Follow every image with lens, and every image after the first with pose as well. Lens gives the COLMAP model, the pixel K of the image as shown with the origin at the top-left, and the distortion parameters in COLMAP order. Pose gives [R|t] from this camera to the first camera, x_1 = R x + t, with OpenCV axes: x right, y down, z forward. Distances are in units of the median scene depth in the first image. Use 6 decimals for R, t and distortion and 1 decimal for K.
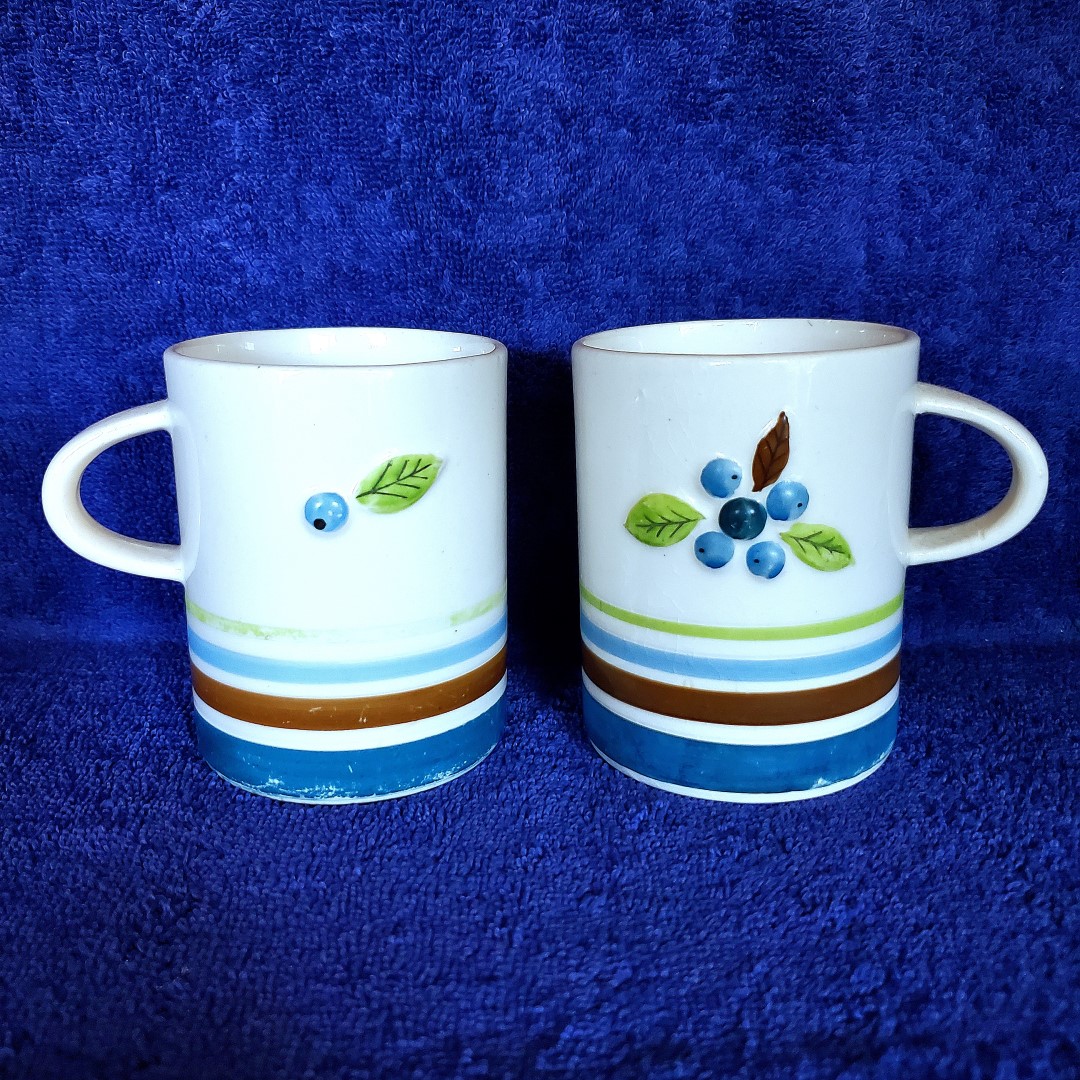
lens RADIAL K [[1107.0, 0, 533.8], [0, 1107.0, 552.8], [0, 0, 1]] dist [-0.030167, 0.000000]
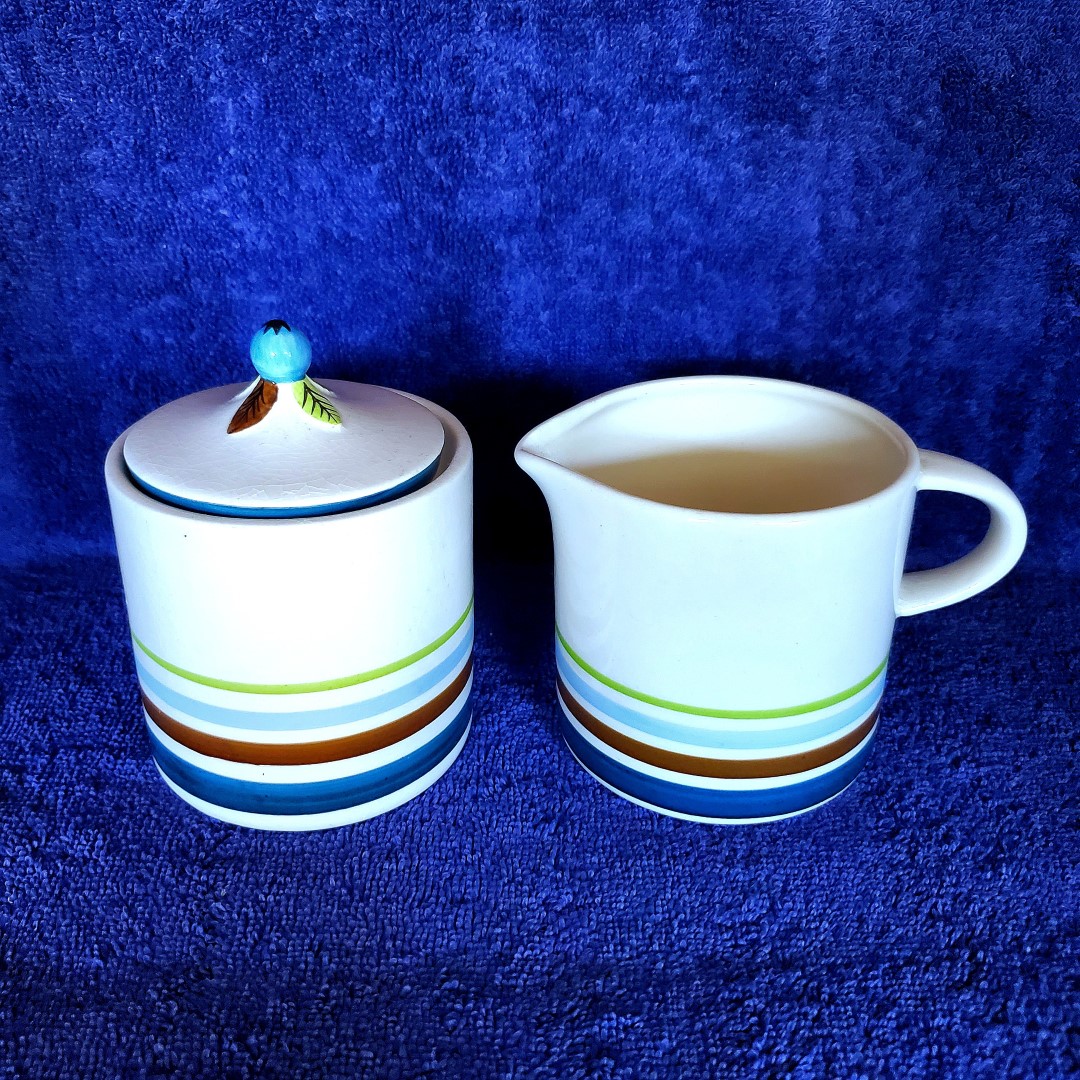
lens RADIAL K [[1107.0, 0, 531.2], [0, 1107.0, 524.2], [0, 0, 1]] dist [-0.030167, 0.000000]
pose [[0.999941, 0.009598, -0.005070, 0.029377], [-0.008396, 0.979920, 0.199216, -0.205051], [0.006880, -0.199161, 0.979943, -0.118166]]
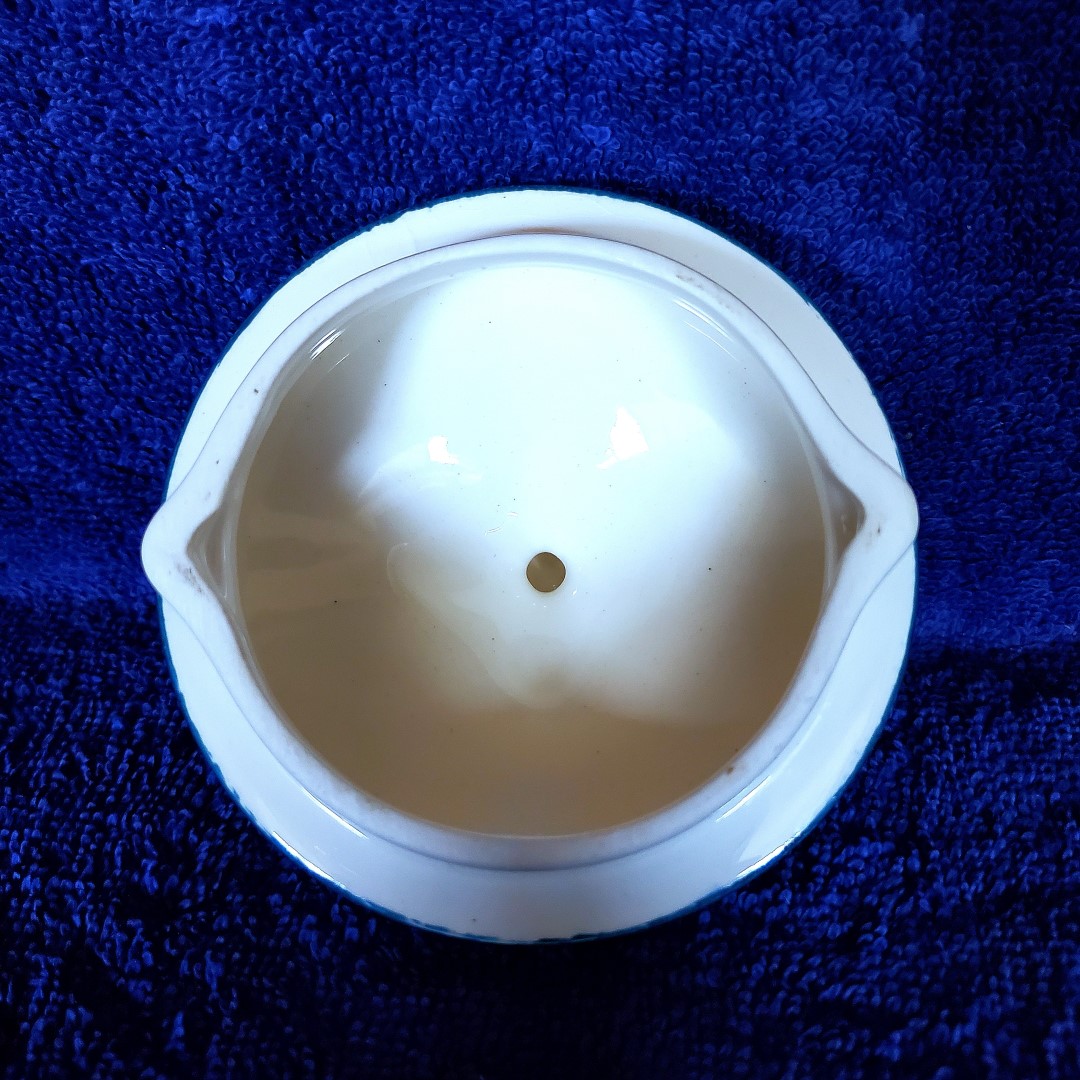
lens RADIAL K [[1107.0, 0, 521.8], [0, 1107.0, 468.4], [0, 0, 1]] dist [-0.030167, 0.000000]
pose [[0.990516, 0.017596, -0.136268, -0.058441], [0.019845, 0.963045, 0.268607, -0.141043], [0.135959, -0.268764, 0.953562, 0.587920]]
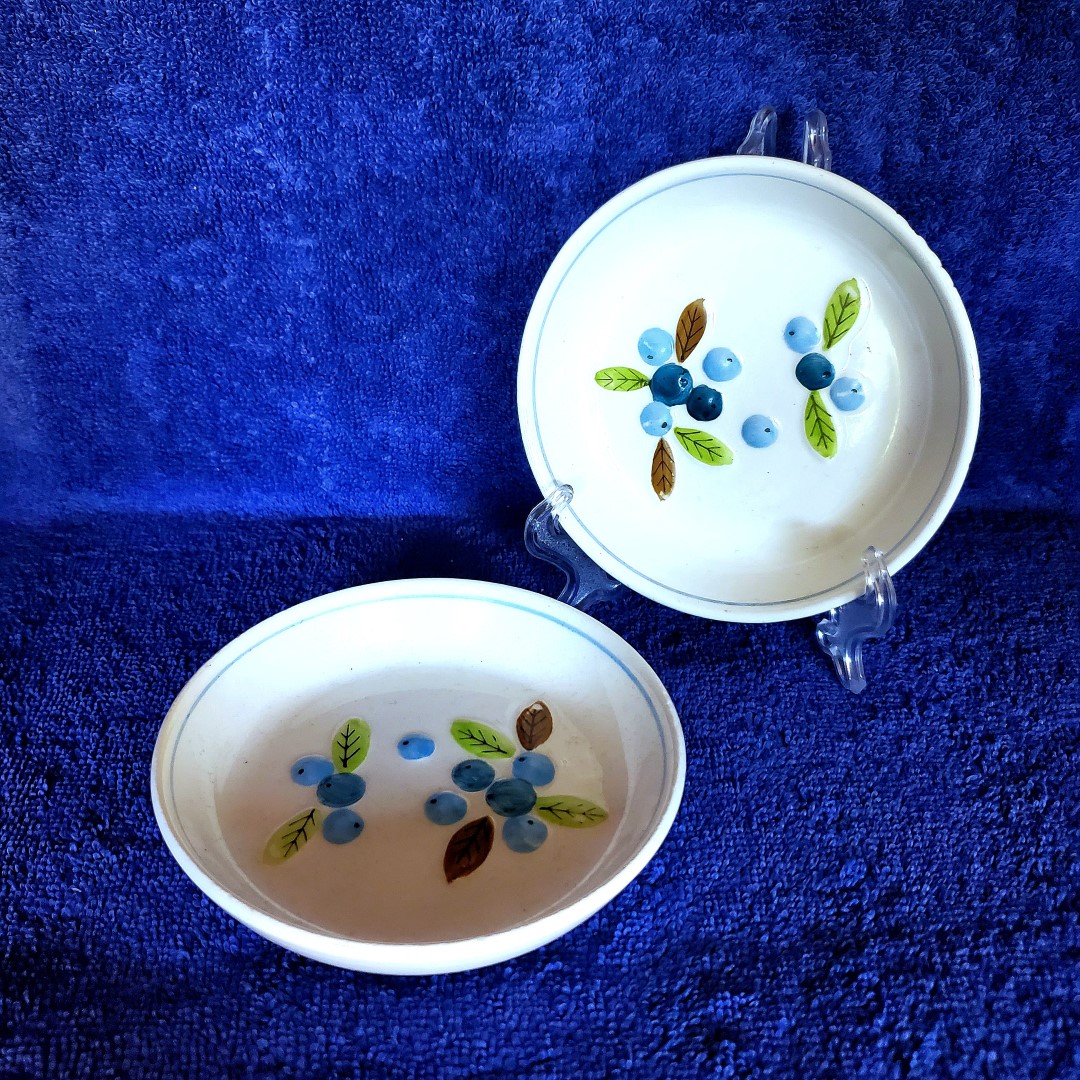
lens RADIAL K [[1107.0, 0, 513.4], [0, 1107.0, 494.2], [0, 0, 1]] dist [-0.030167, 0.000000]
pose [[0.999727, -0.007728, 0.022032, -0.072643], [0.002080, 0.969360, 0.245635, -0.229898], [-0.023255, -0.245522, 0.969112, -0.071085]]
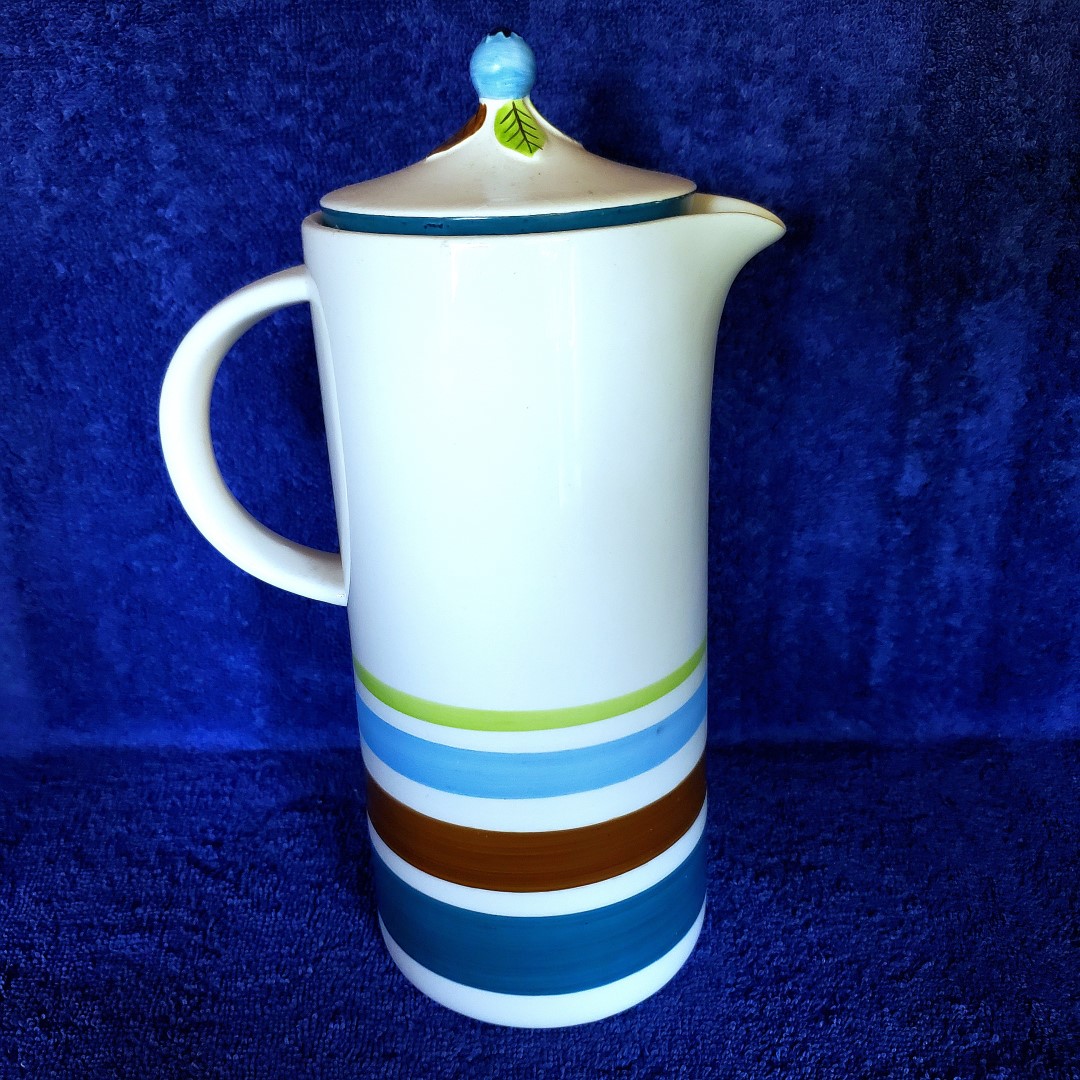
lens RADIAL K [[1118.2, 0, 516.3], [0, 1118.2, 510.6], [0, 0, 1]] dist [-0.010751, 0.000000]
pose [[0.999876, -0.014126, -0.007023, 0.109335], [0.014783, 0.994403, 0.104611, -0.377730], [0.005506, -0.104702, 0.994488, -0.345881]]
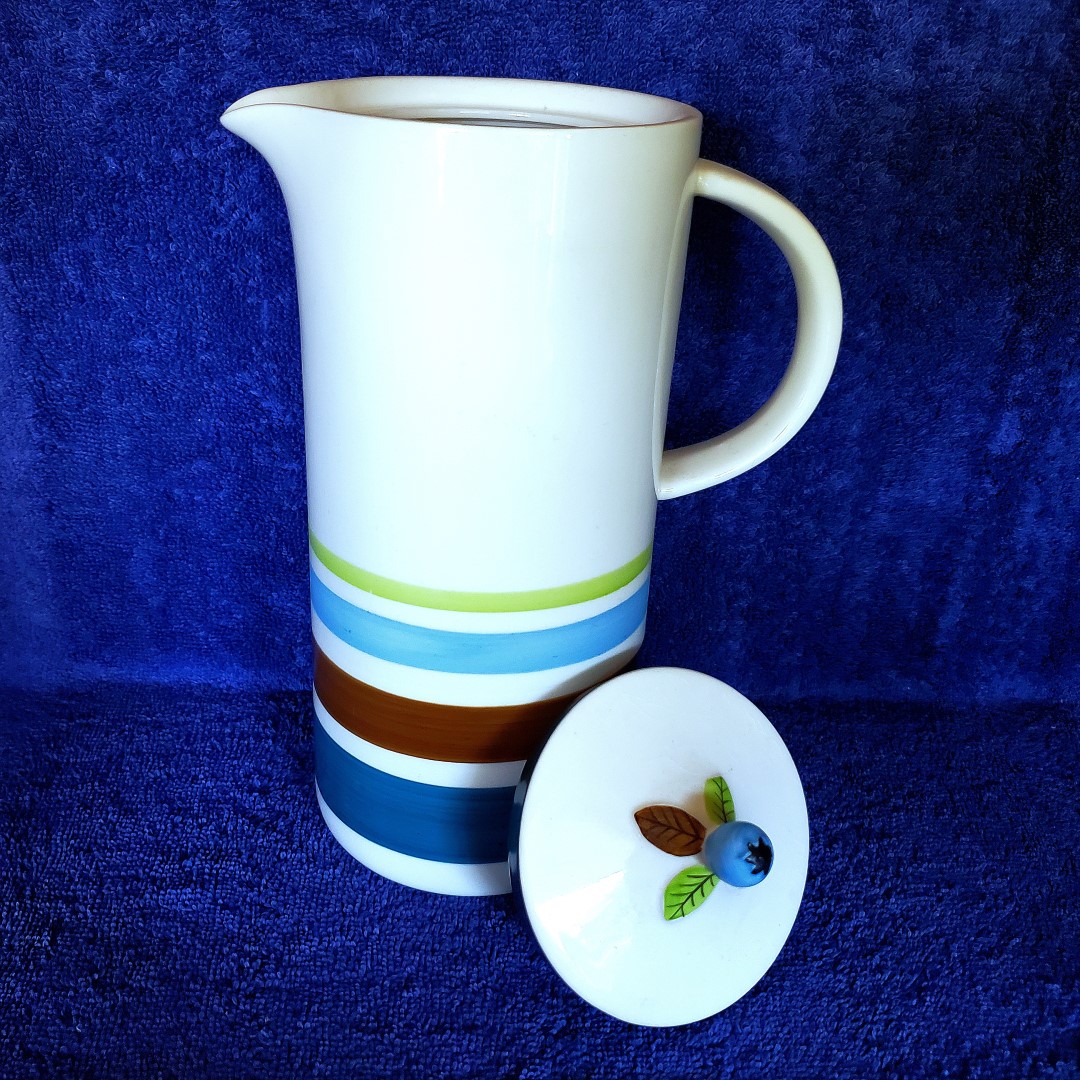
lens RADIAL K [[1118.2, 0, 512.2], [0, 1118.2, 509.0], [0, 0, 1]] dist [-0.010751, 0.000000]
pose [[0.998831, 0.026156, 0.040644, -0.044264], [-0.032974, 0.983593, 0.177360, -0.395389], [-0.035338, -0.178493, 0.983306, -0.255730]]
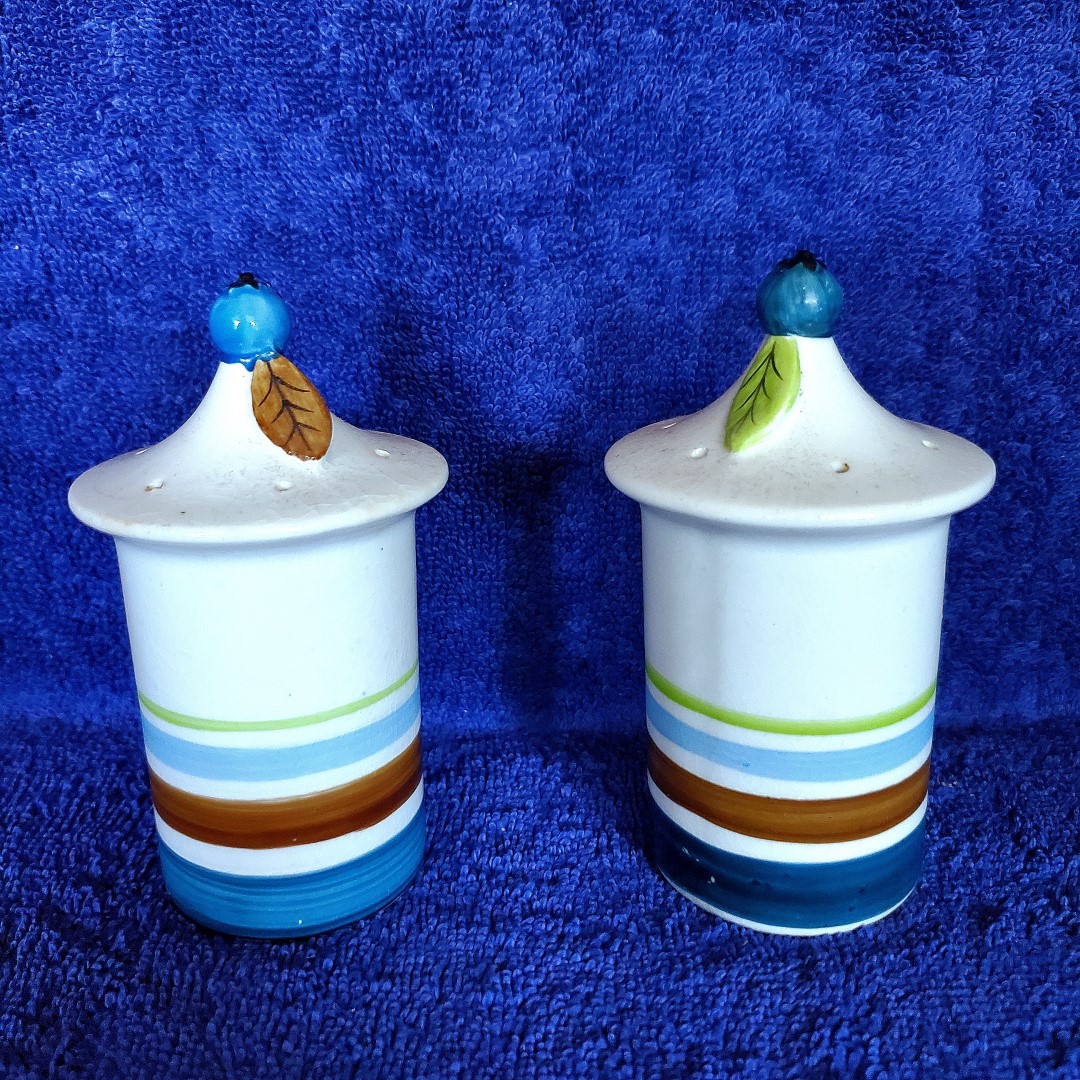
lens RADIAL K [[1107.0, 0, 521.6], [0, 1107.0, 524.3], [0, 0, 1]] dist [-0.030167, 0.000000]
pose [[0.999981, -0.005019, -0.003670, -0.002092], [0.005140, 0.999423, 0.033587, -0.087641], [0.003499, -0.033605, 0.999429, 0.274313]]
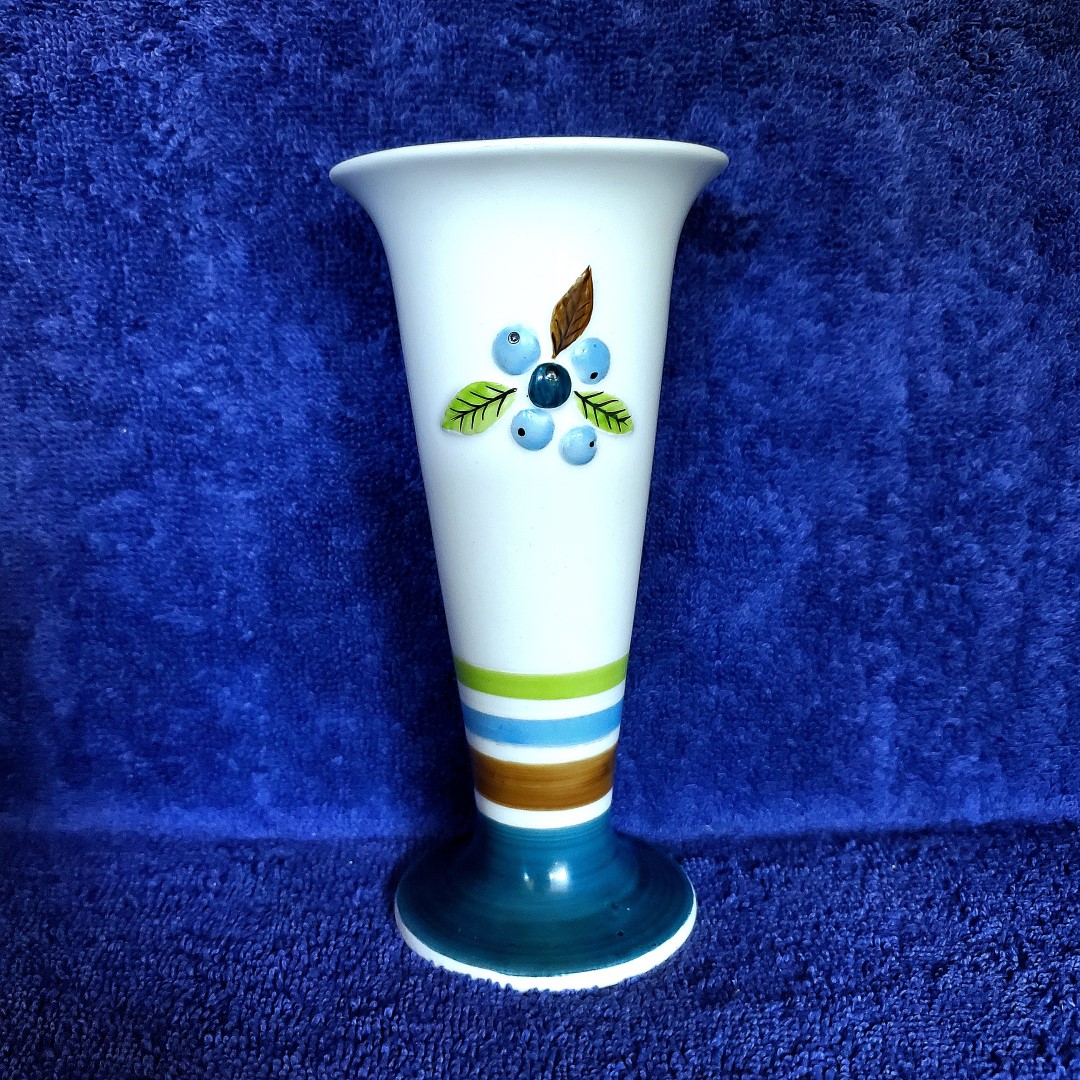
lens RADIAL K [[1107.0, 0, 501.0], [0, 1107.0, 571.2], [0, 0, 1]] dist [-0.030167, 0.000000]
pose [[0.999910, -0.013155, 0.002808, -0.038097], [0.013356, 0.995757, -0.091049, -0.047284], [-0.001598, 0.091079, 0.995842, 0.116318]]
